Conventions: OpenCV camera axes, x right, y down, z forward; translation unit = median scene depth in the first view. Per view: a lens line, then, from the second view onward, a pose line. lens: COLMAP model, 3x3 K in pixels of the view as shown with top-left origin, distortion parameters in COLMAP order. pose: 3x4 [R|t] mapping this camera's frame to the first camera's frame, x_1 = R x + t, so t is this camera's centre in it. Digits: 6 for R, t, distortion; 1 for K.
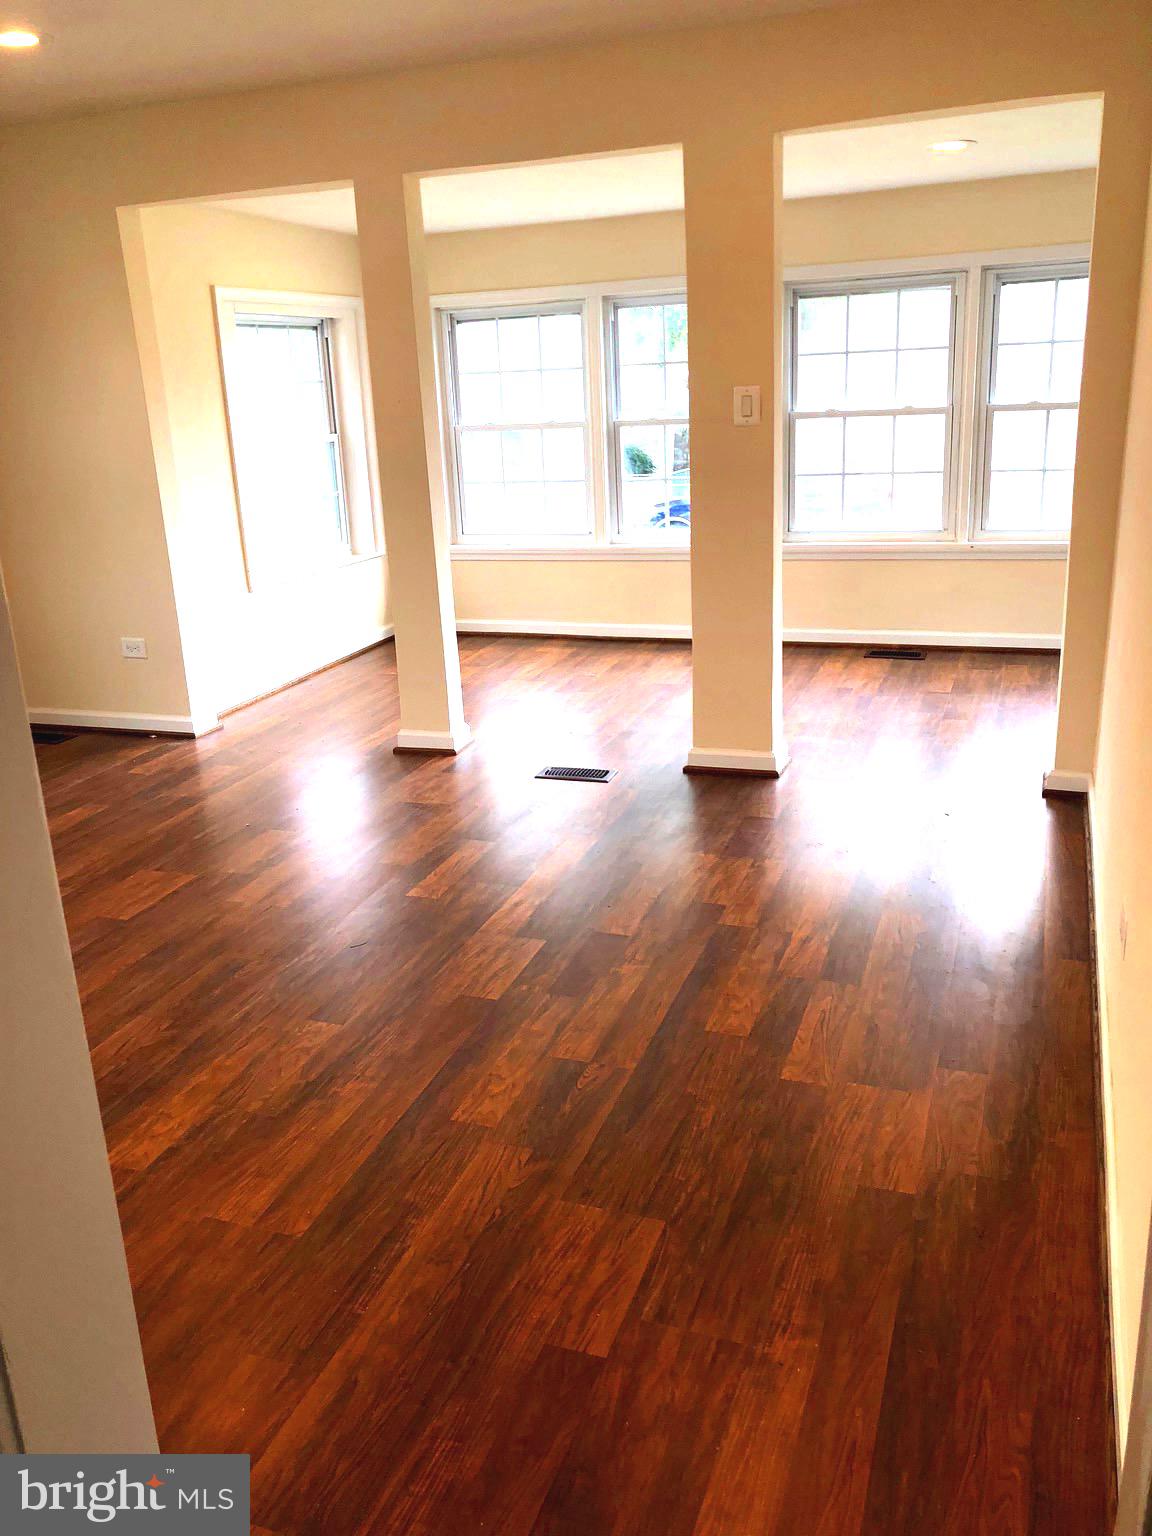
lens RADIAL K [[1263.2, 0, 567.8], [0, 1263.2, 804.8], [0, 0, 1]] dist [0.043603, -0.043739]
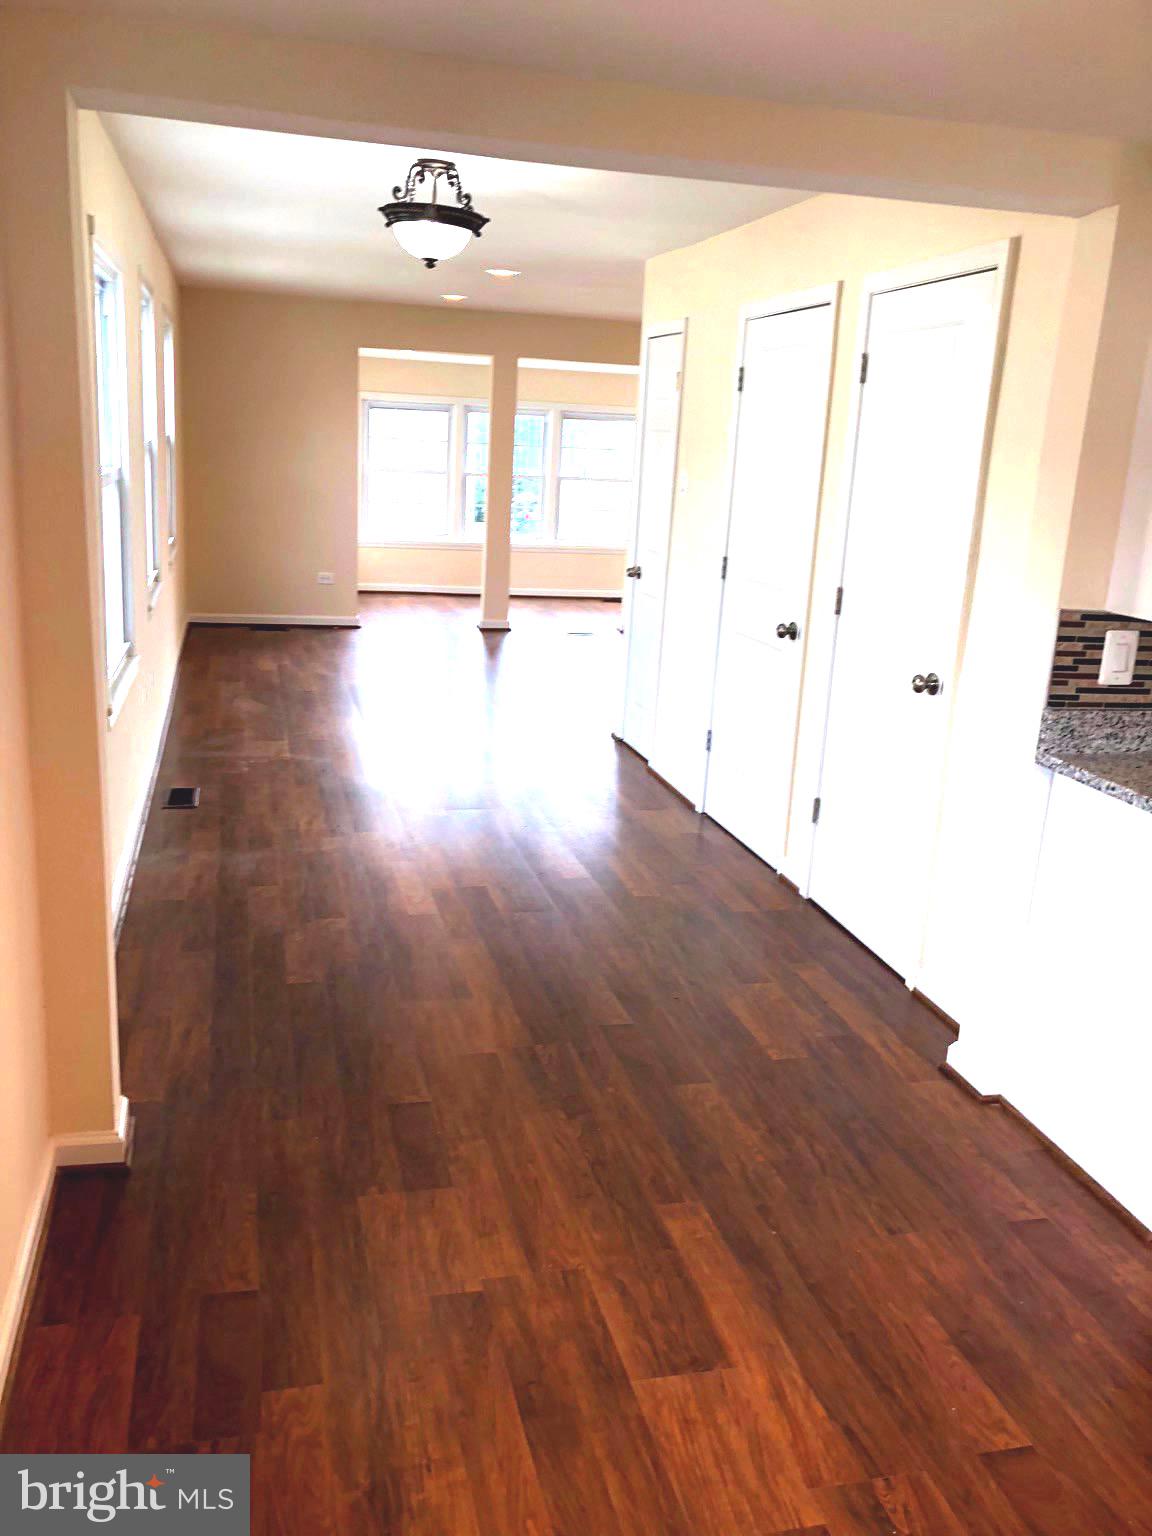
lens RADIAL K [[1263.2, 0, 557.9], [0, 1263.2, 801.2], [0, 0, 1]] dist [0.043603, -0.043739]
pose [[0.822049, -0.064116, 0.565796, -0.952031], [0.093959, 0.995293, -0.023726, 0.232672], [-0.561611, 0.072666, 0.824204, -0.561522]]
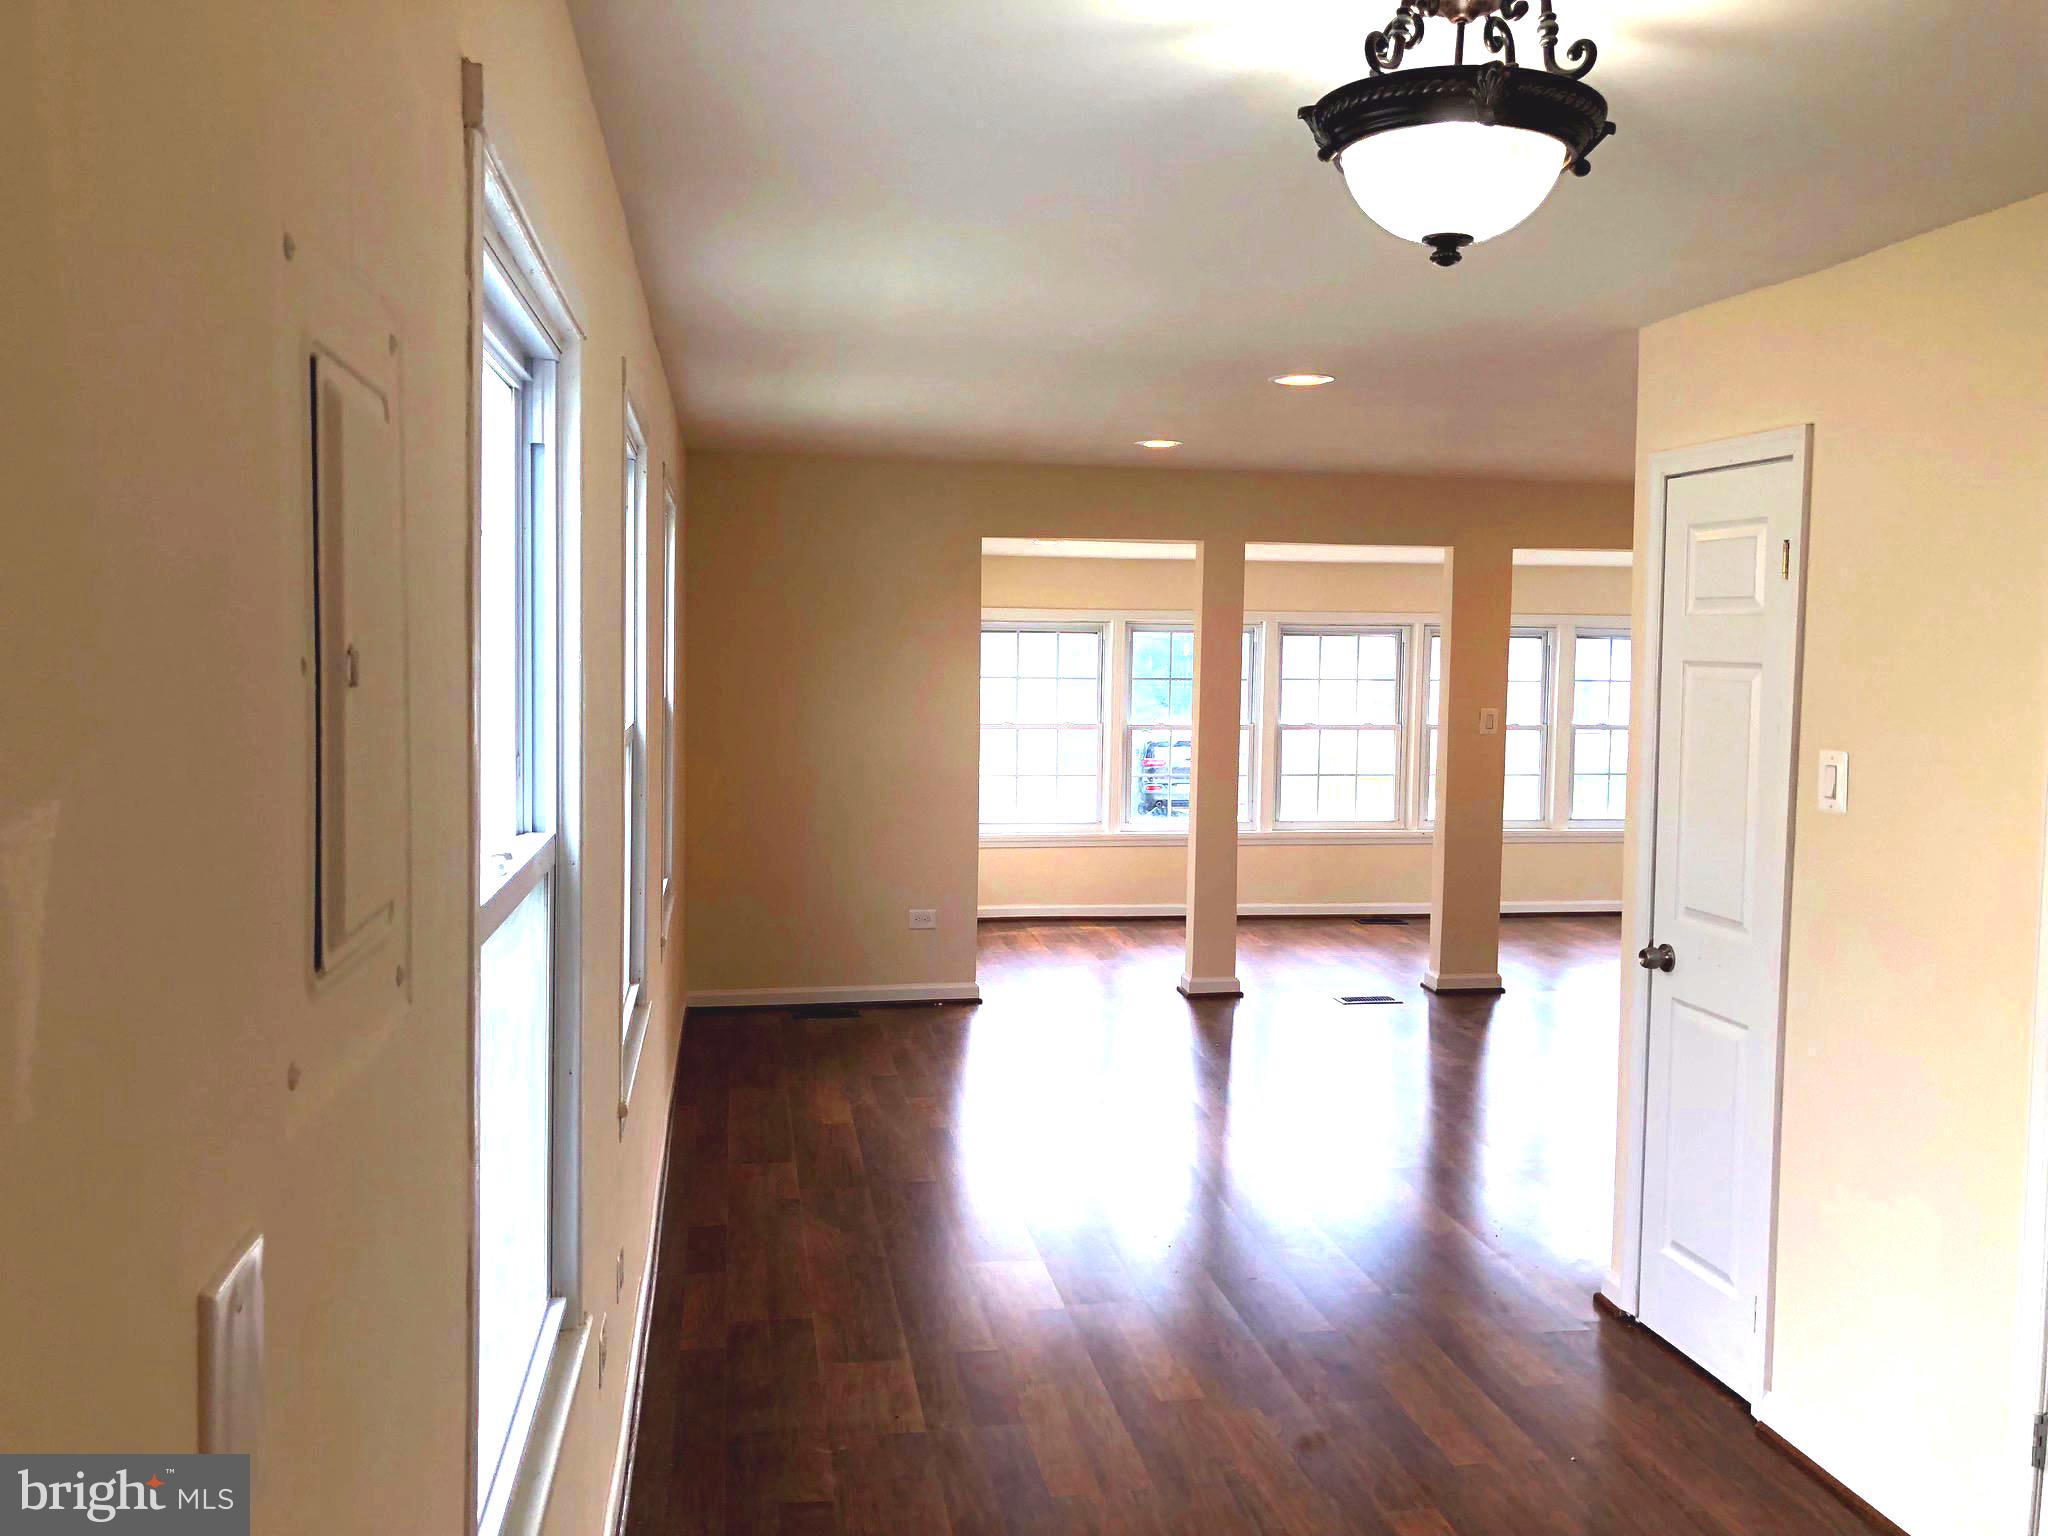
lens RADIAL K [[1684.3, 0, 1024.9], [0, 1684.3, 752.2], [0, 0, 1]] dist [0.043603, -0.043739]
pose [[0.862738, 0.026755, 0.504943, -0.828976], [0.116024, 0.961481, -0.249183, 0.083569], [-0.492160, 0.273566, 0.826402, -0.184253]]
